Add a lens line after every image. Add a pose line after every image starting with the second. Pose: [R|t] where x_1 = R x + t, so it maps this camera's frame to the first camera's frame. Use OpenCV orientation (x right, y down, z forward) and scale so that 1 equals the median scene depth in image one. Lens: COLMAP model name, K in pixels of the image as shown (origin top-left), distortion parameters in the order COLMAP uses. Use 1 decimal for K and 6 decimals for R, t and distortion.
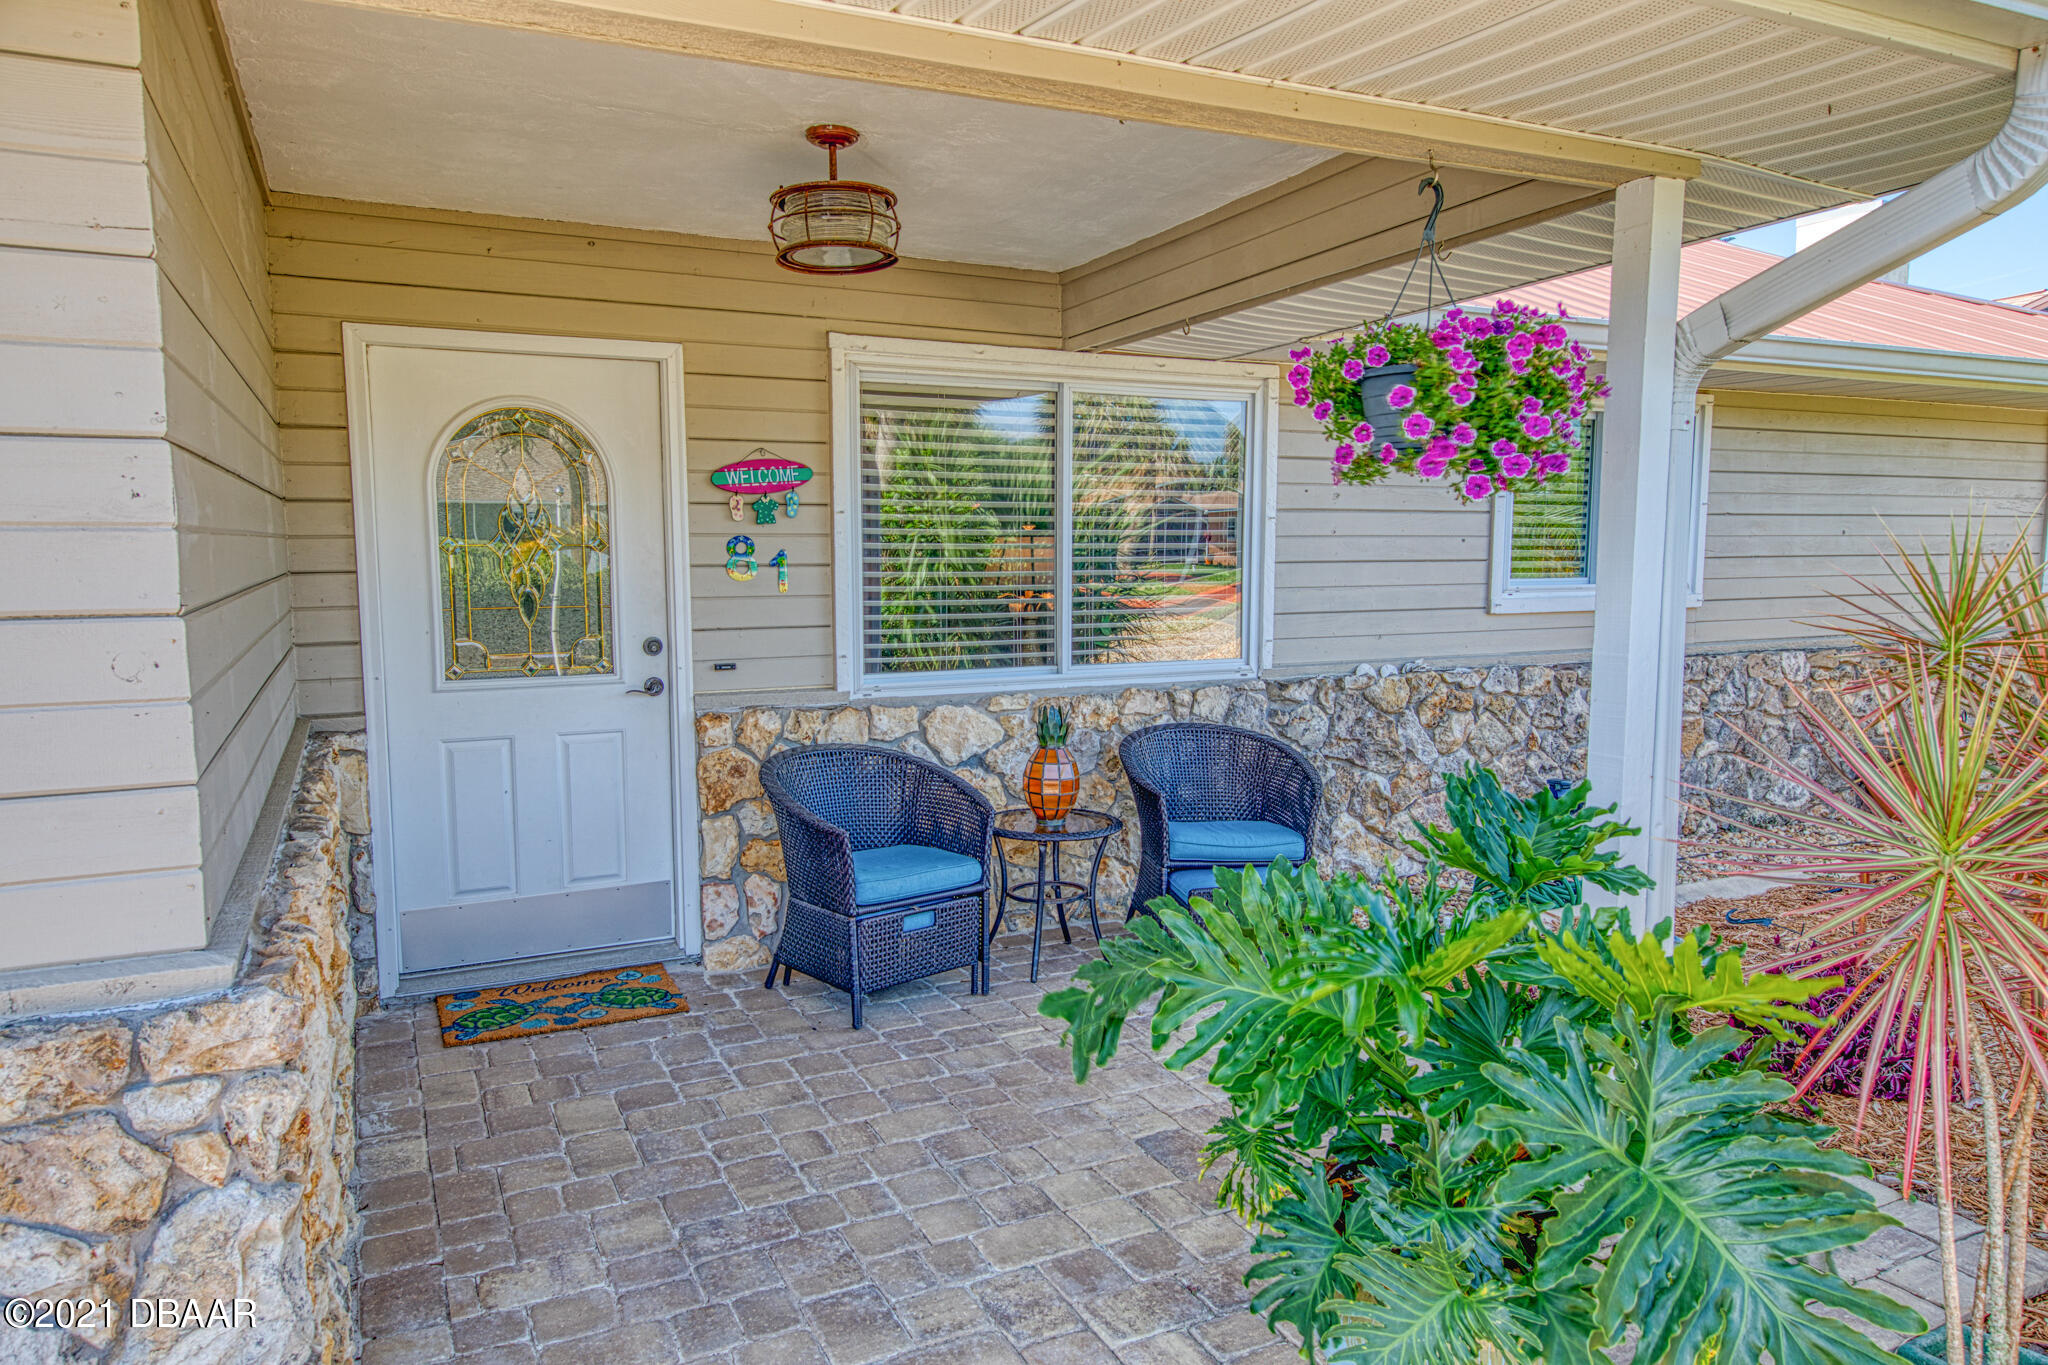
lens RADIAL K [[1357.0, 0, 1025.3], [0, 1357.0, 683.4], [0, 0, 1]] dist [-0.001369, -0.000128]
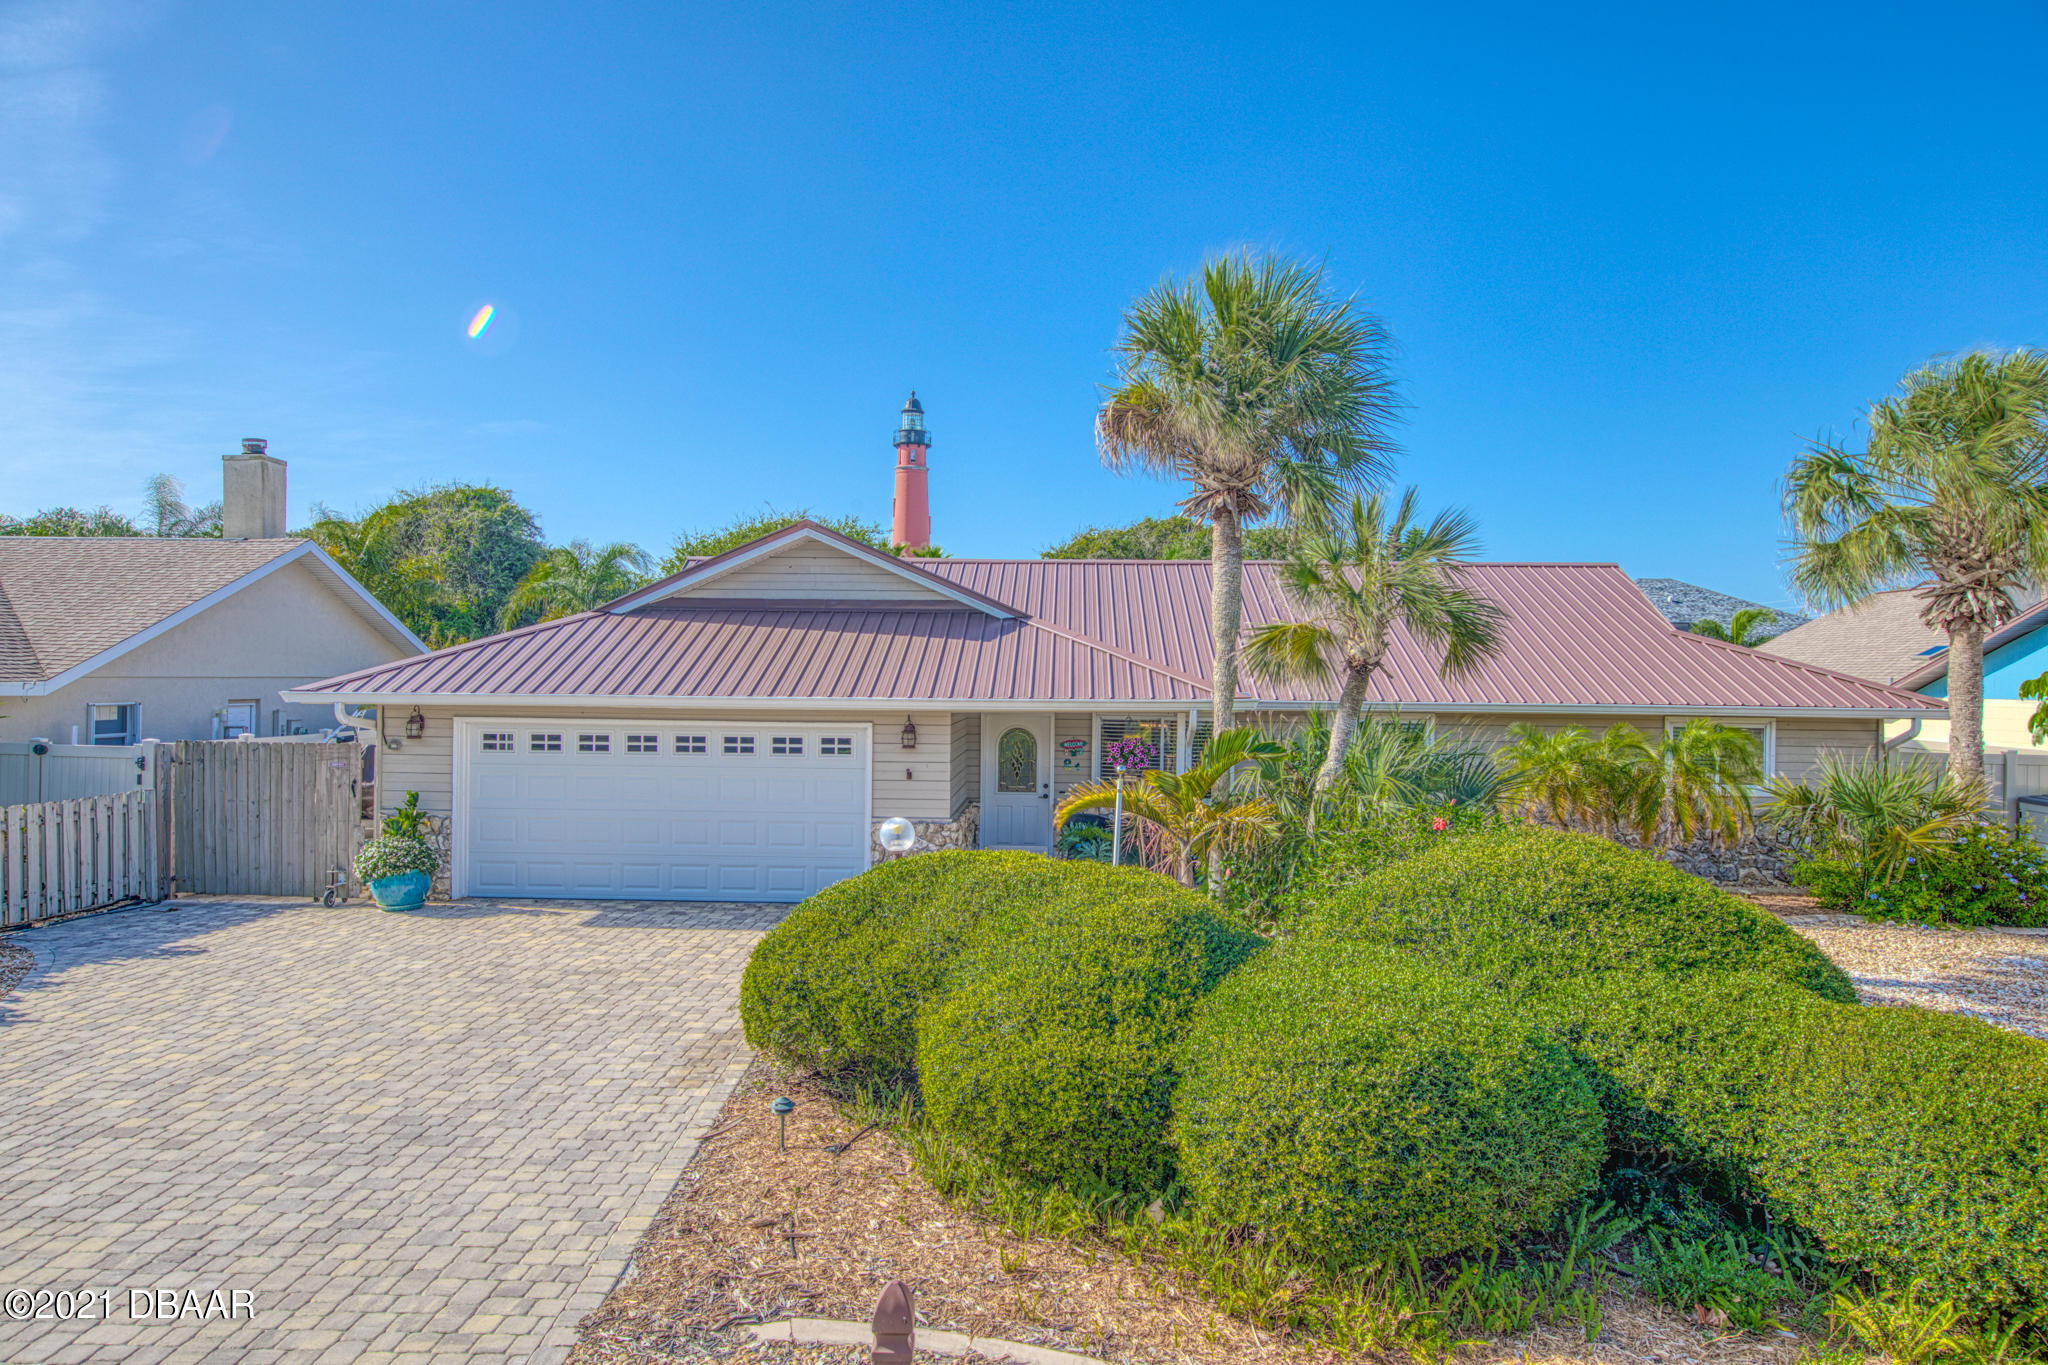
lens RADIAL K [[1357.0, 0, 1023.7], [0, 1357.0, 683.5], [0, 0, 1]] dist [-0.001369, -0.000128]
pose [[0.886759, 0.011565, -0.462088, 1.515207], [-0.059103, 0.994318, -0.088533, 0.030200], [0.458439, 0.105818, 0.882404, -2.593342]]
